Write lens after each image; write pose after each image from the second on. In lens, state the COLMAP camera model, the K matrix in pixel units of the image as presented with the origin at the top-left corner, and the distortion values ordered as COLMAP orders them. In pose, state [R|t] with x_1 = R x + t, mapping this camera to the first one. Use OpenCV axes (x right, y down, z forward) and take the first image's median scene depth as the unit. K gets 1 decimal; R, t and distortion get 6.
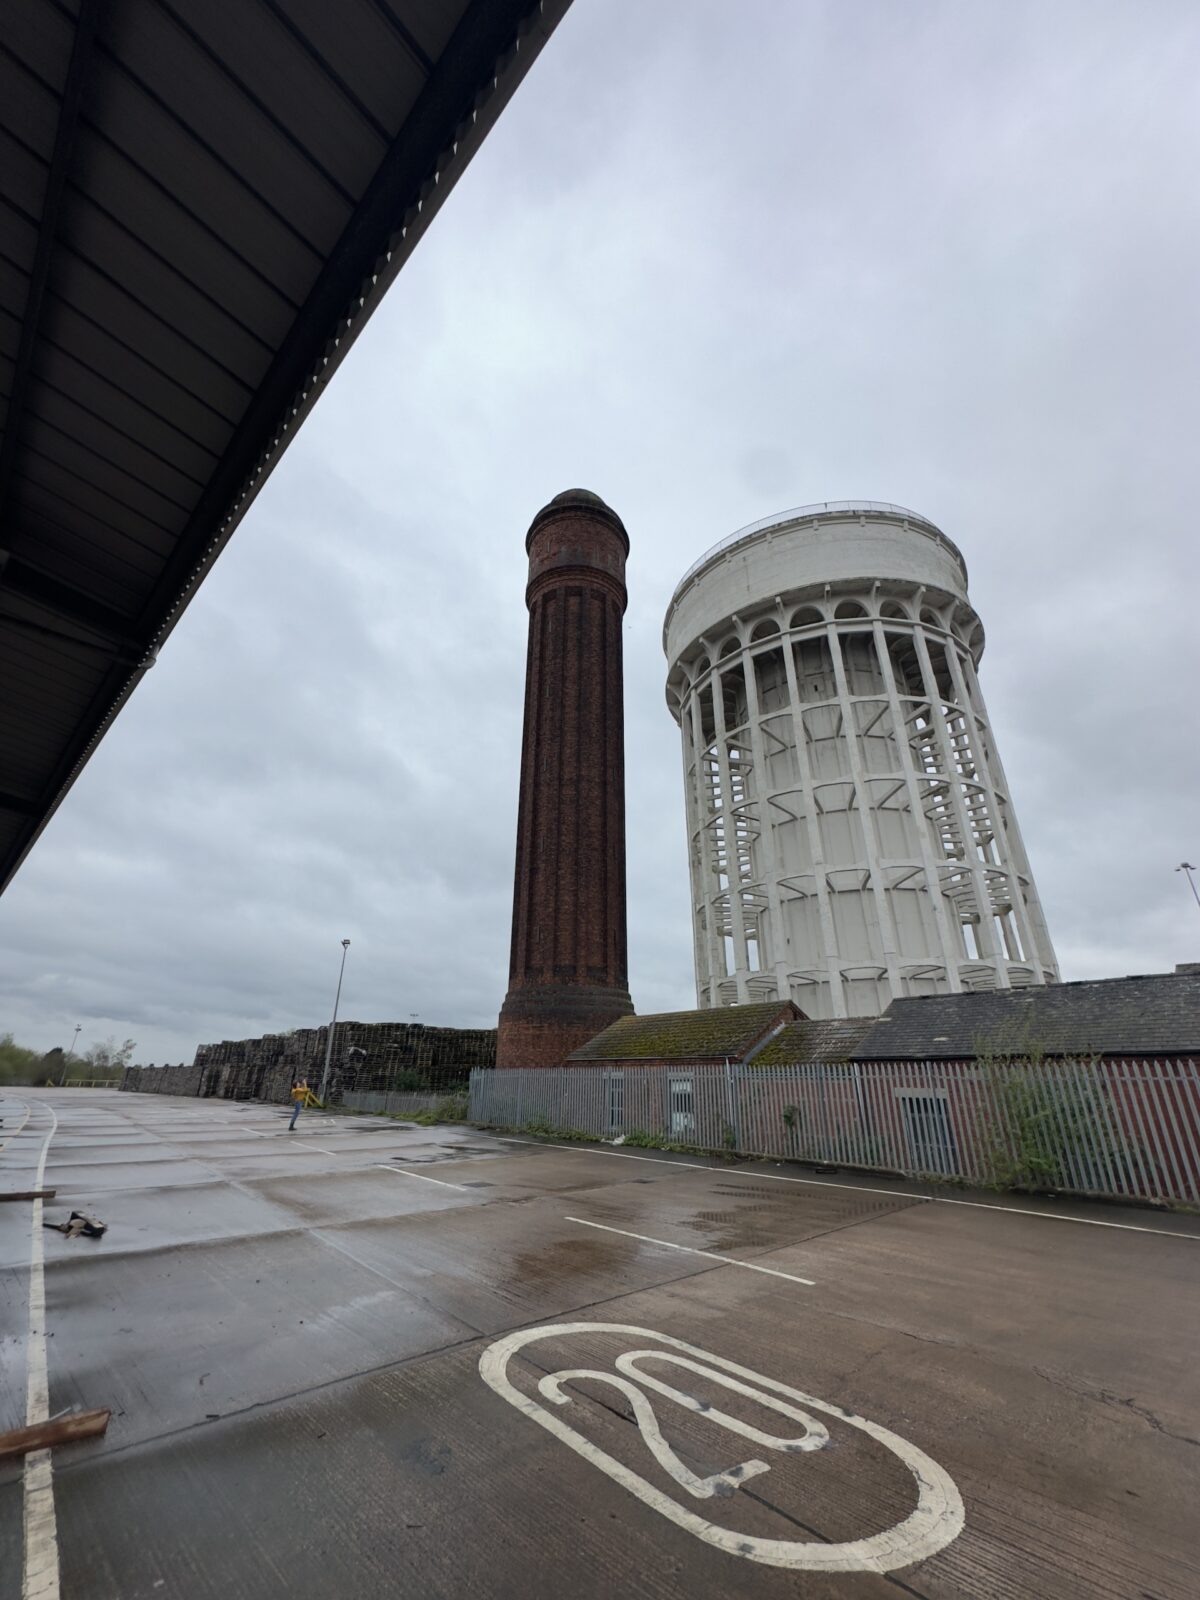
lens RADIAL K [[636.8, 0, 600.3], [0, 636.8, 800.8], [0, 0, 1]] dist [-0.002541, -0.000322]
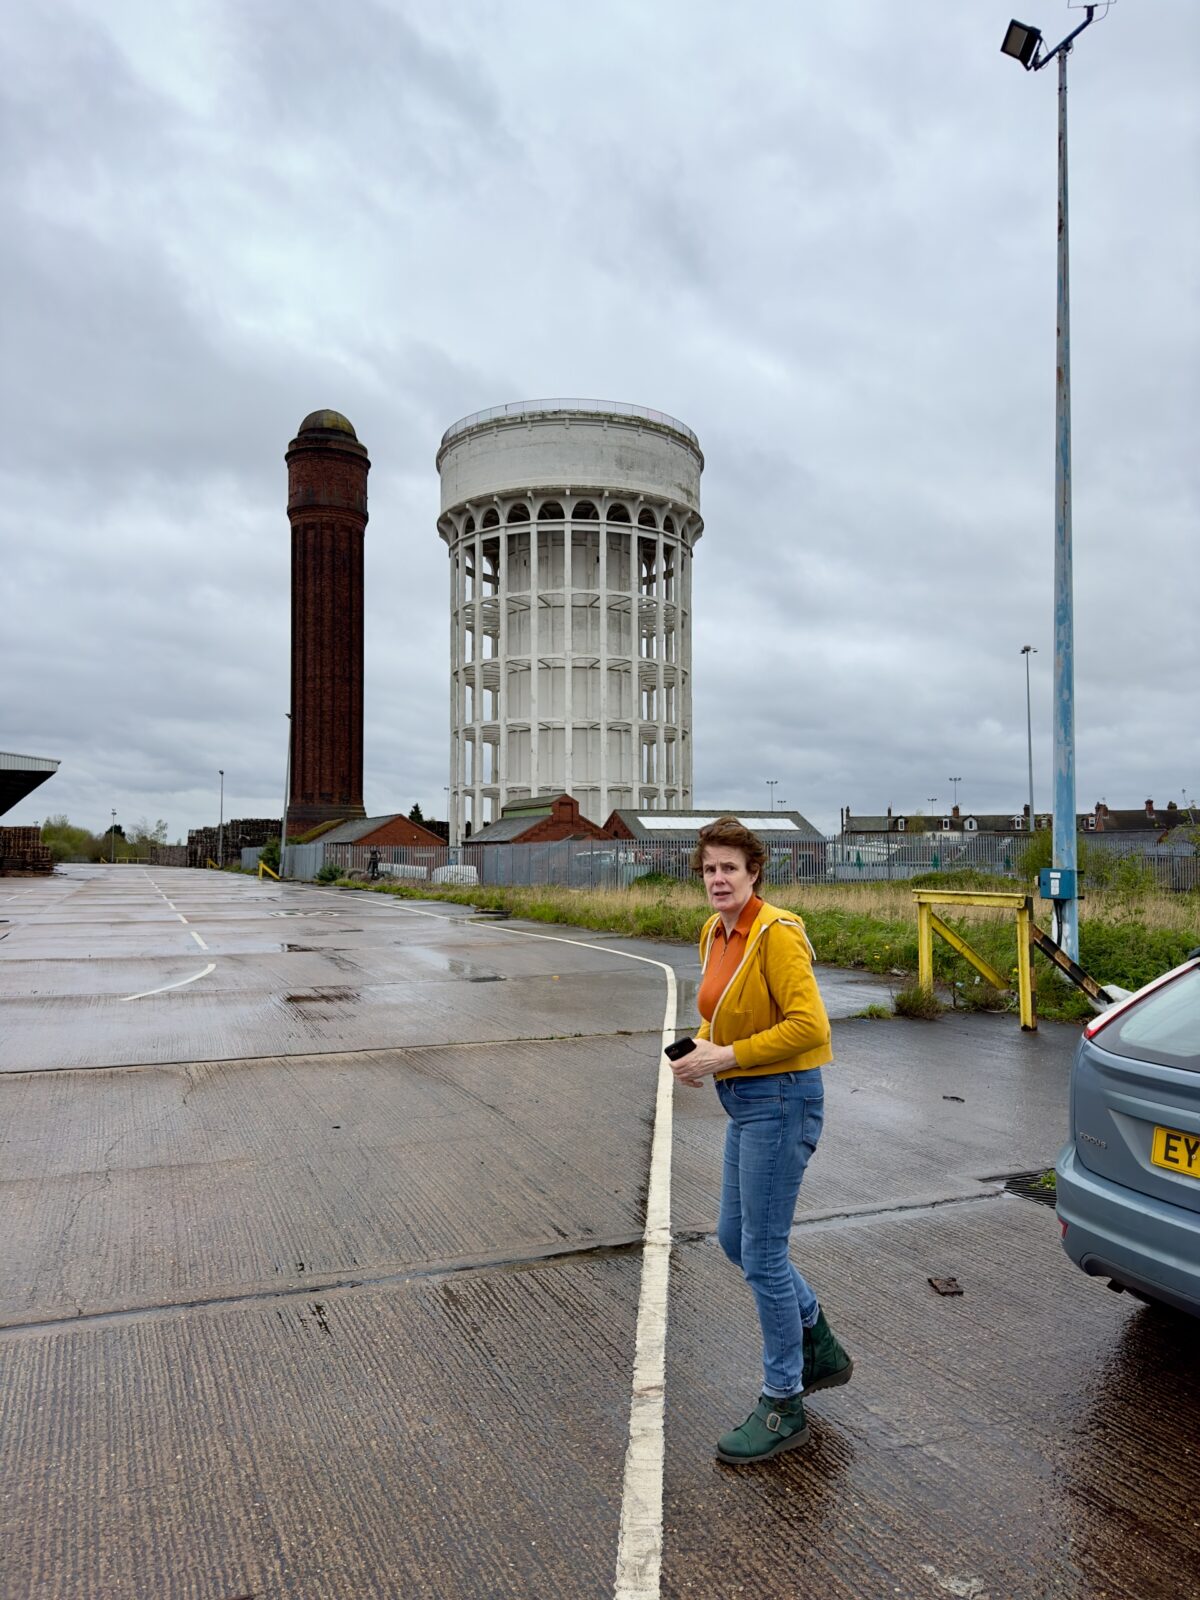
lens RADIAL K [[1097.7, 0, 593.8], [0, 1097.7, 796.2], [0, 0, 1]] dist [0.139040, -0.209197]
pose [[0.959987, -0.016444, -0.279561, 1.271256], [0.113044, 0.936083, 0.333121, -0.542047], [0.256215, -0.351395, 0.900486, -1.271710]]
